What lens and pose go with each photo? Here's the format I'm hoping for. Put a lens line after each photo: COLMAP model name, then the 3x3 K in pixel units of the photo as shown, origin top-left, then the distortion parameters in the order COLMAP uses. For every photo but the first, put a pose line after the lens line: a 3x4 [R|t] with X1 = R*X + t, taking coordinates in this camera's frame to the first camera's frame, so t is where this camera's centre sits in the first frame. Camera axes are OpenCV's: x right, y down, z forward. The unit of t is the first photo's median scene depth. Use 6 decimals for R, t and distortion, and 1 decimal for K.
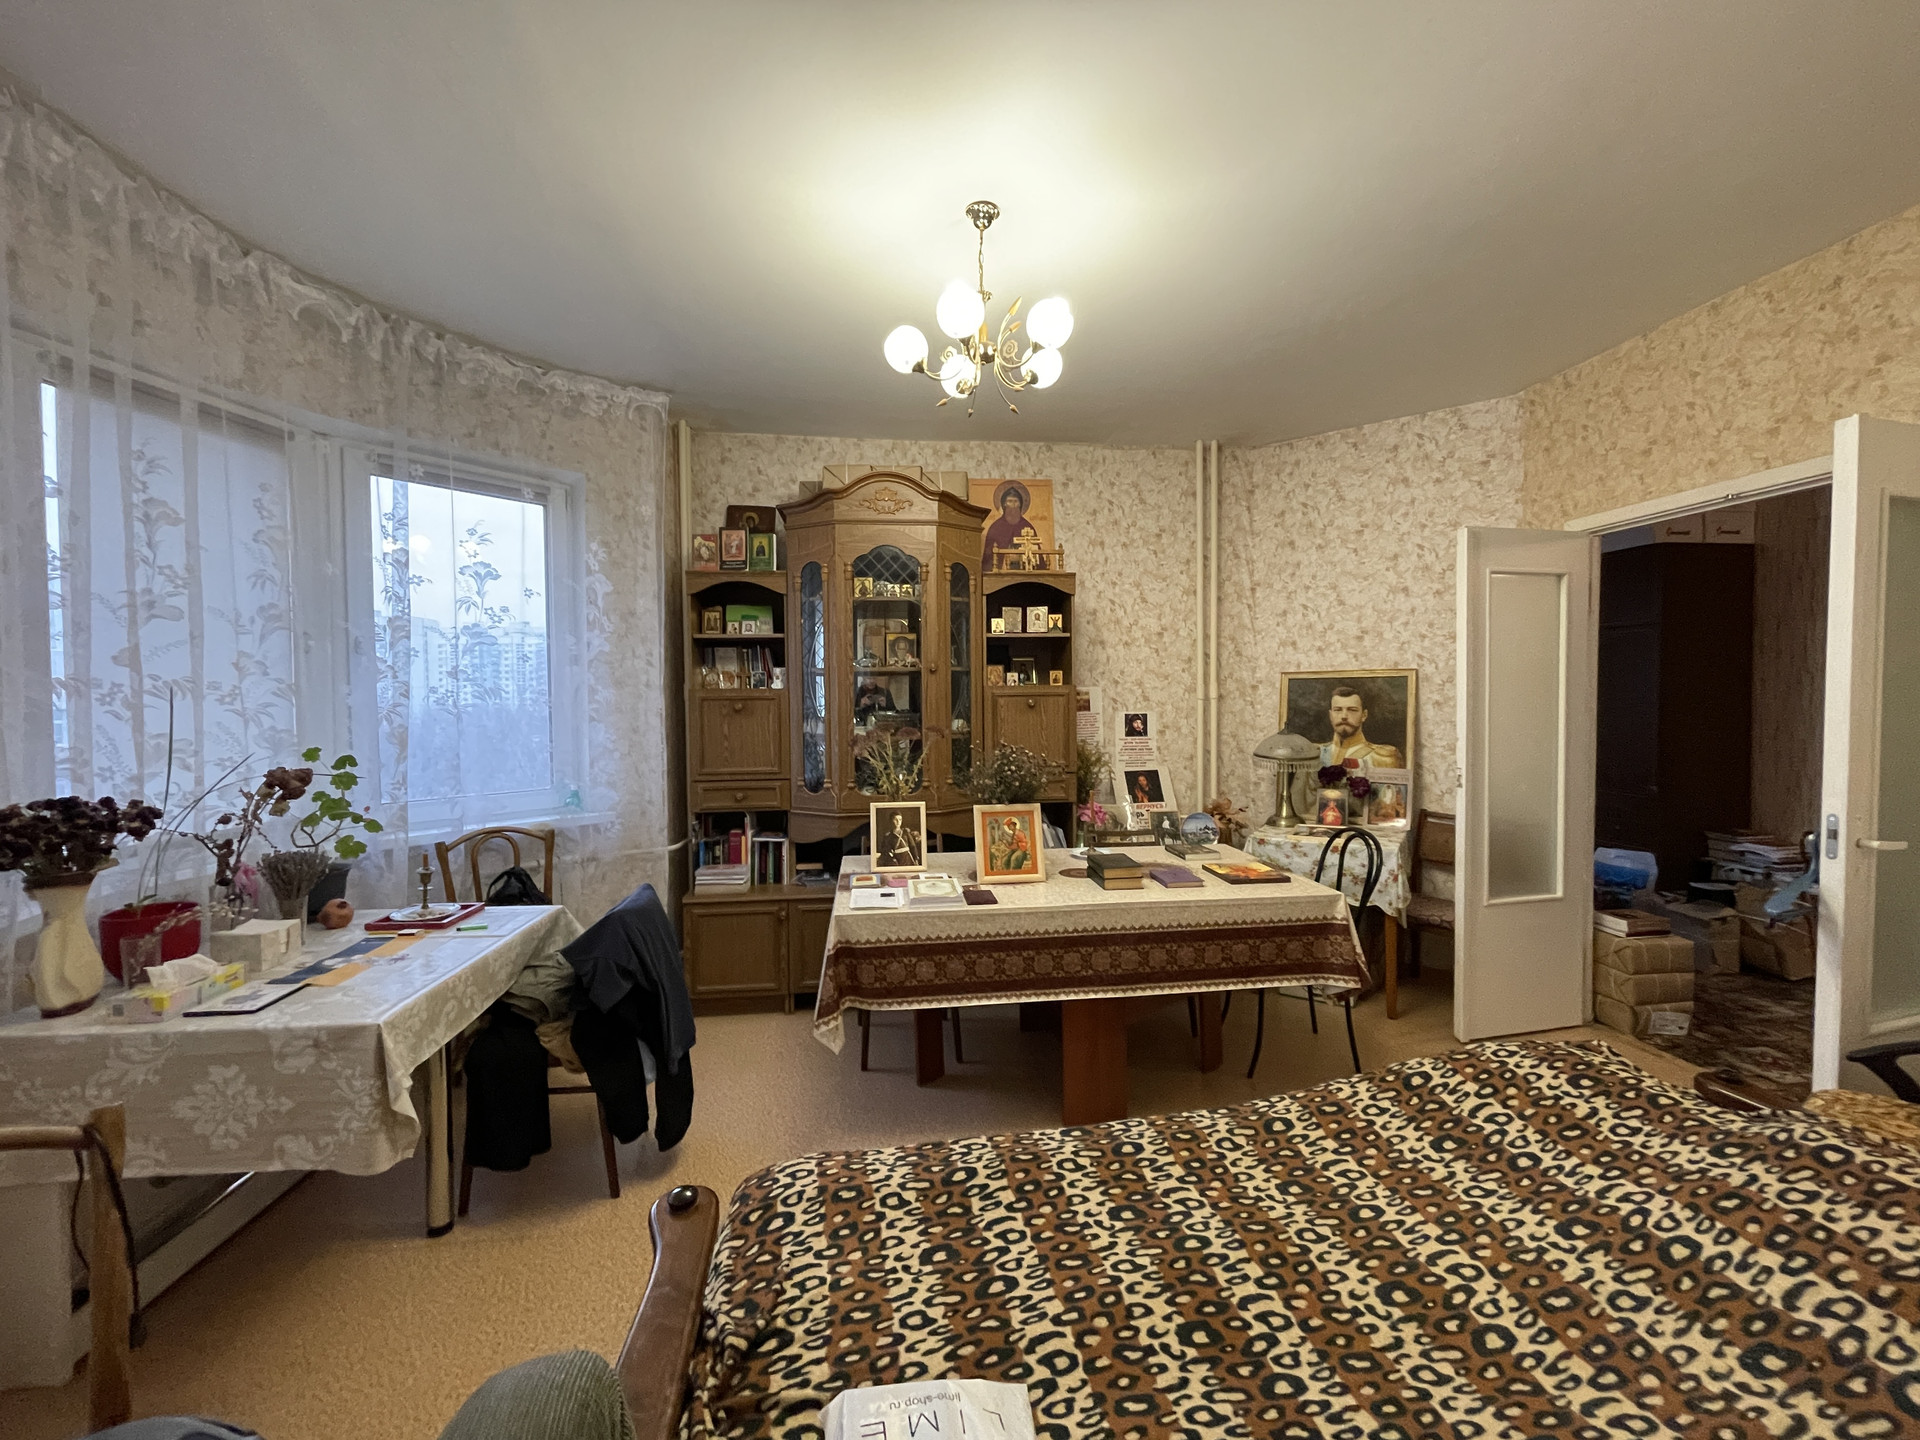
lens RADIAL K [[773.2, 0, 956.4], [0, 773.2, 713.7], [0, 0, 1]] dist [-0.008470, 0.003524]
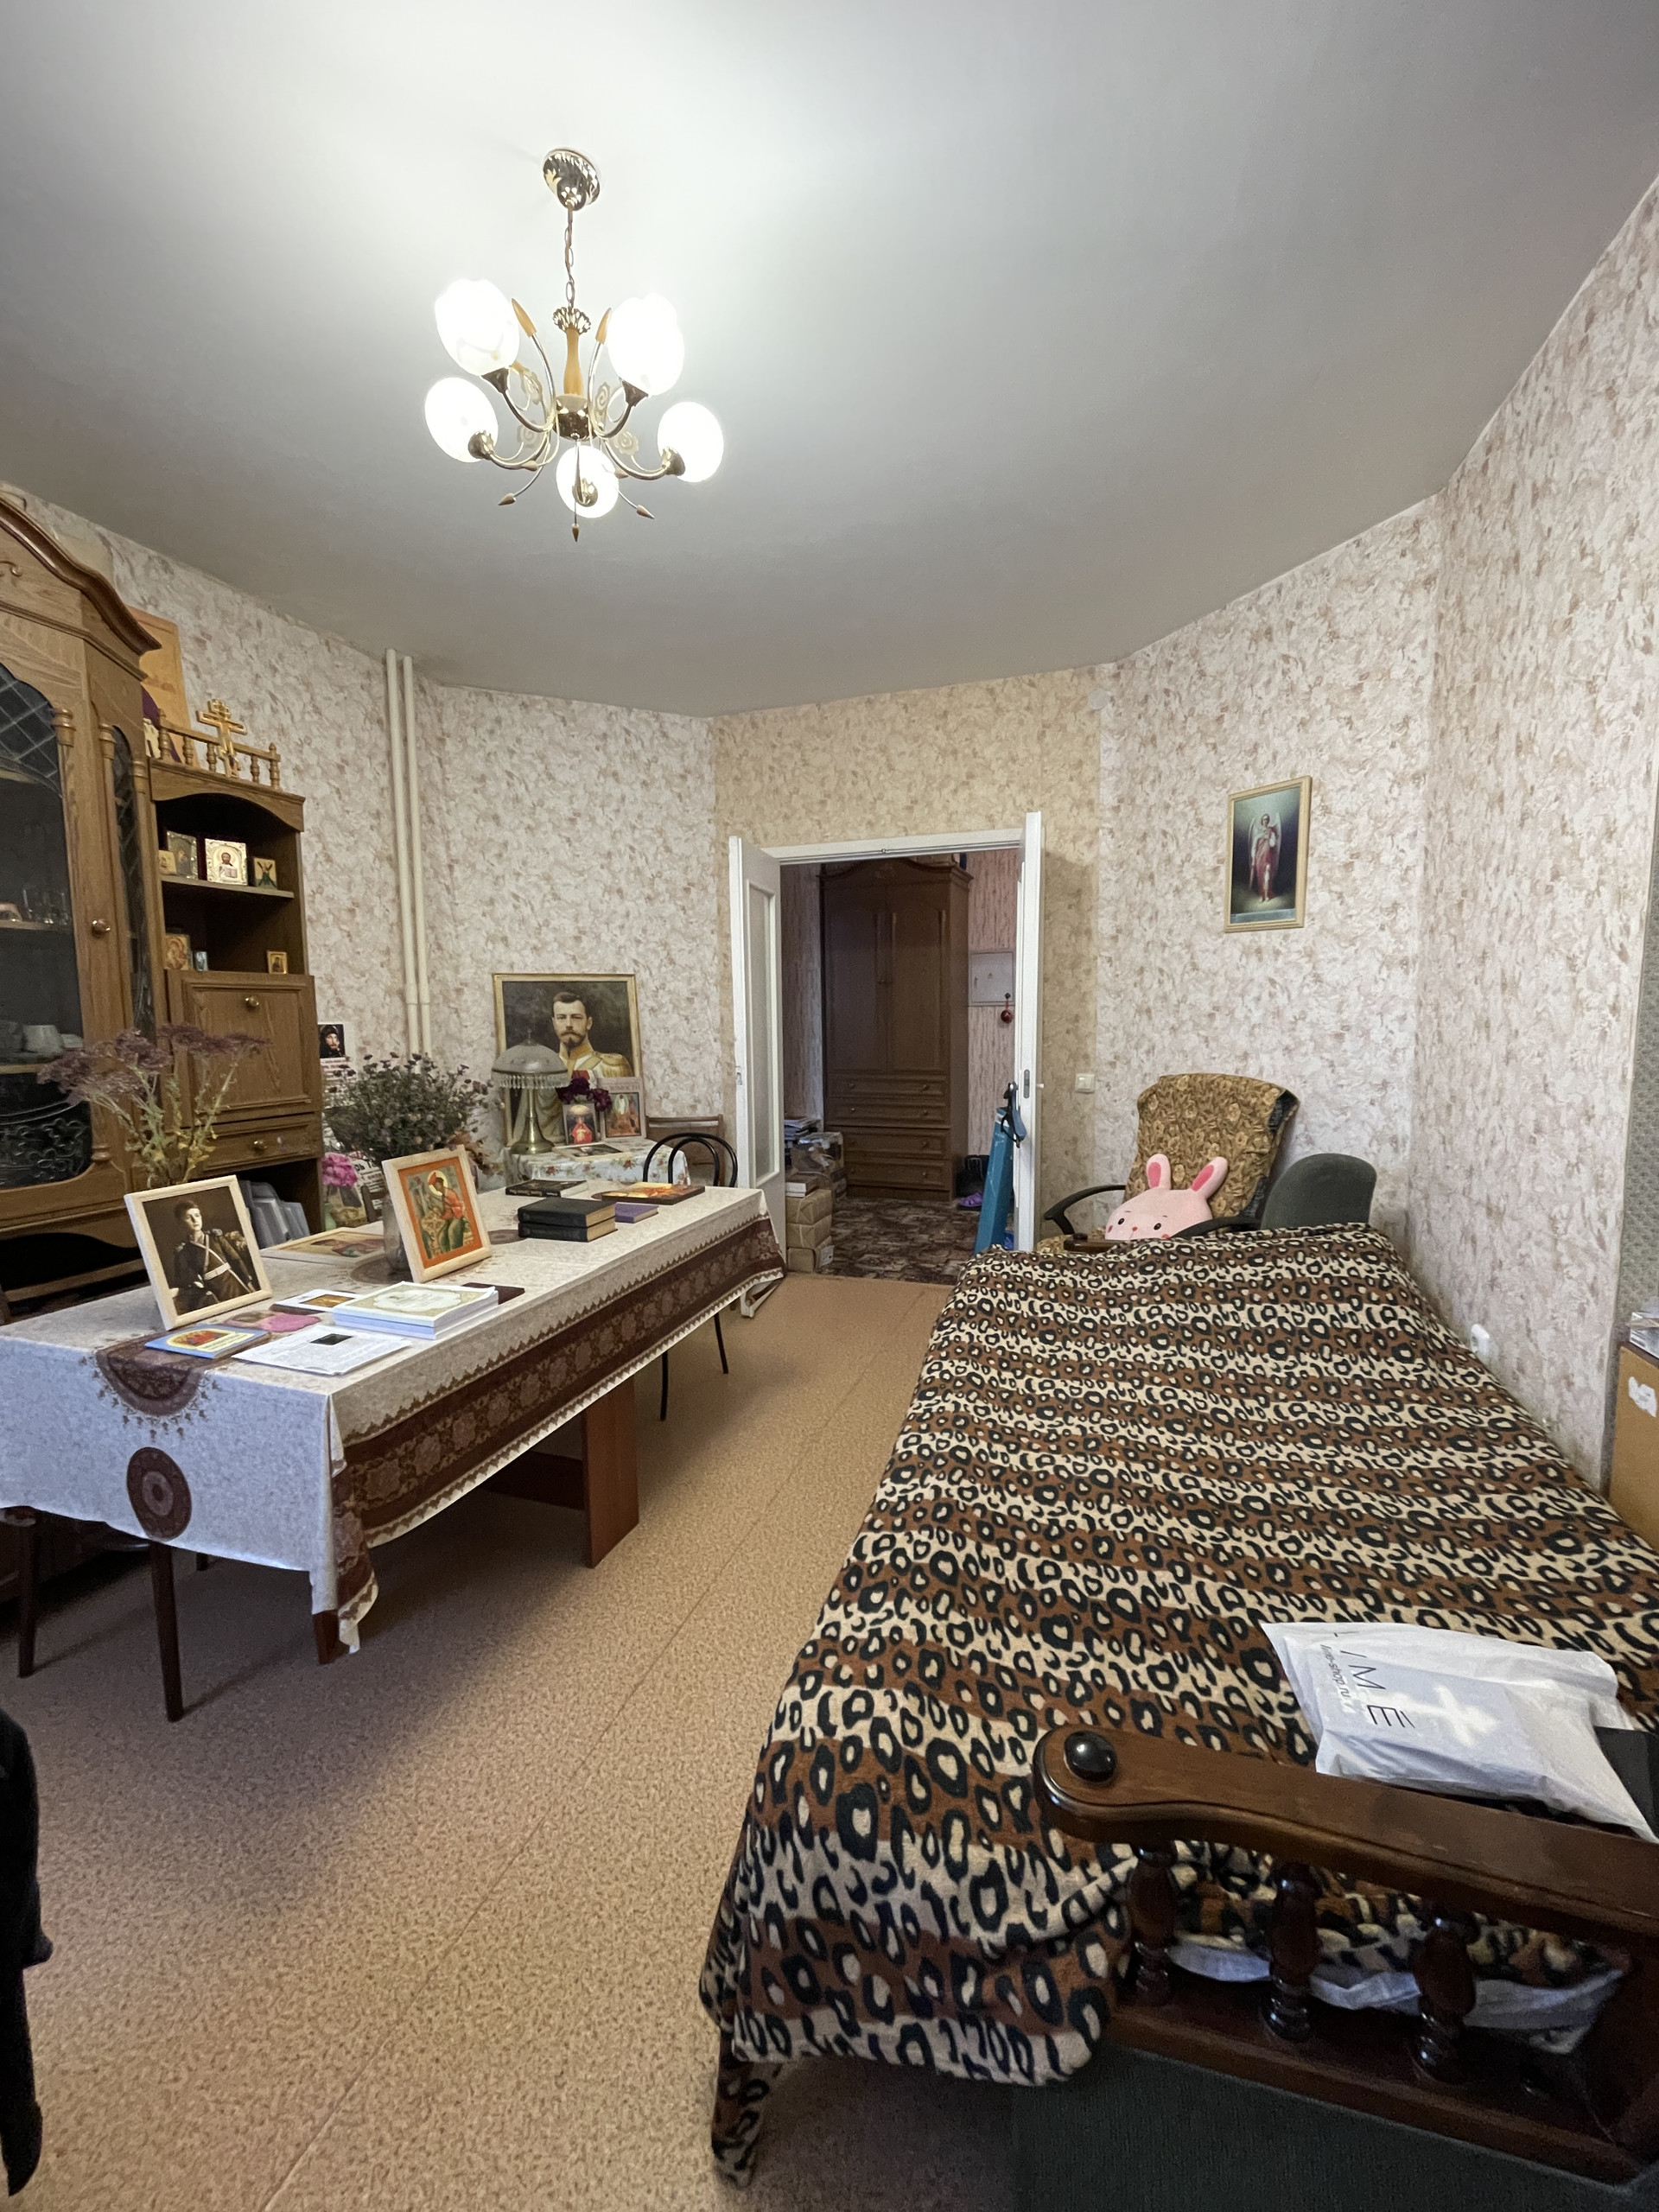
lens RADIAL K [[890.8, 0, 827.3], [0, 890.8, 1100.9], [0, 0, 1]] dist [-0.008470, 0.003524]
pose [[0.433482, -0.082329, 0.897394, -0.345393], [0.026806, 0.996555, 0.078478, 0.021071], [-0.900763, -0.009963, 0.434196, 0.301775]]
